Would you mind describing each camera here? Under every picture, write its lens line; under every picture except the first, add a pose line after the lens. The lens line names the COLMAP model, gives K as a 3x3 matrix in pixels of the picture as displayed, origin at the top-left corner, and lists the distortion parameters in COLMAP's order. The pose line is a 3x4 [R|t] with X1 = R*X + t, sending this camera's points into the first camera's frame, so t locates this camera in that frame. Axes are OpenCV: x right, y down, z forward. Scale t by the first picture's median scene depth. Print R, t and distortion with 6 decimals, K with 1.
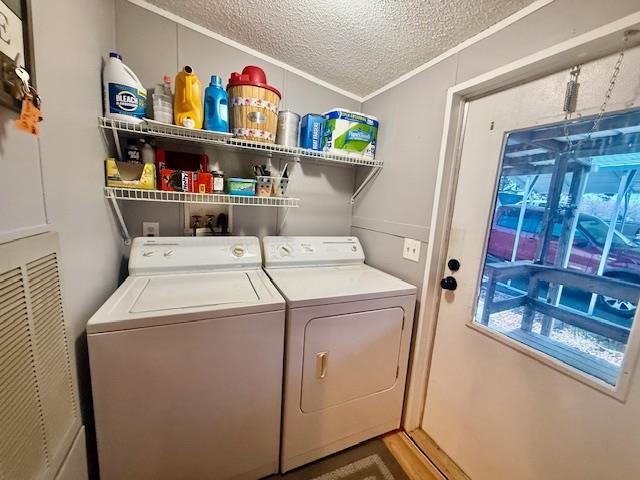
lens RADIAL K [[255.5, 0, 317.6], [0, 255.5, 239.9], [0, 0, 1]] dist [-0.001441, 0.000033]
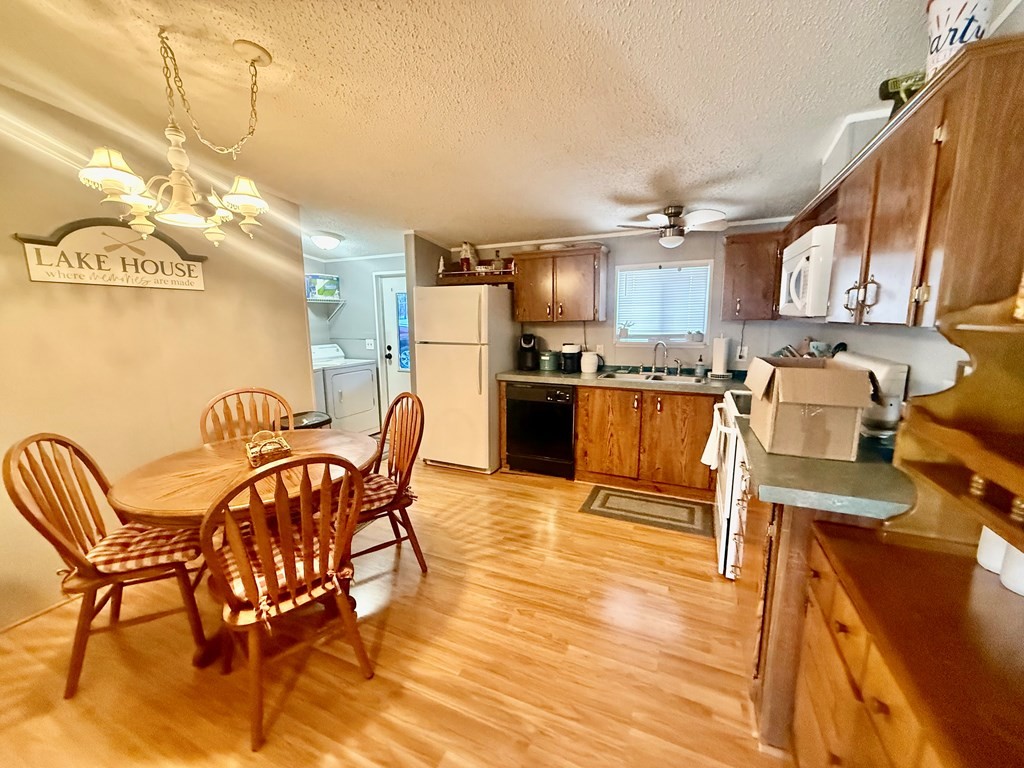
lens RADIAL K [[408.9, 0, 516.2], [0, 408.9, 382.3], [0, 0, 1]] dist [-0.001441, 0.000033]
pose [[0.752208, -0.171014, 0.636347, -0.830850], [0.151177, 0.984763, 0.085947, 0.216503], [-0.641349, 0.031551, 0.766600, -2.111815]]
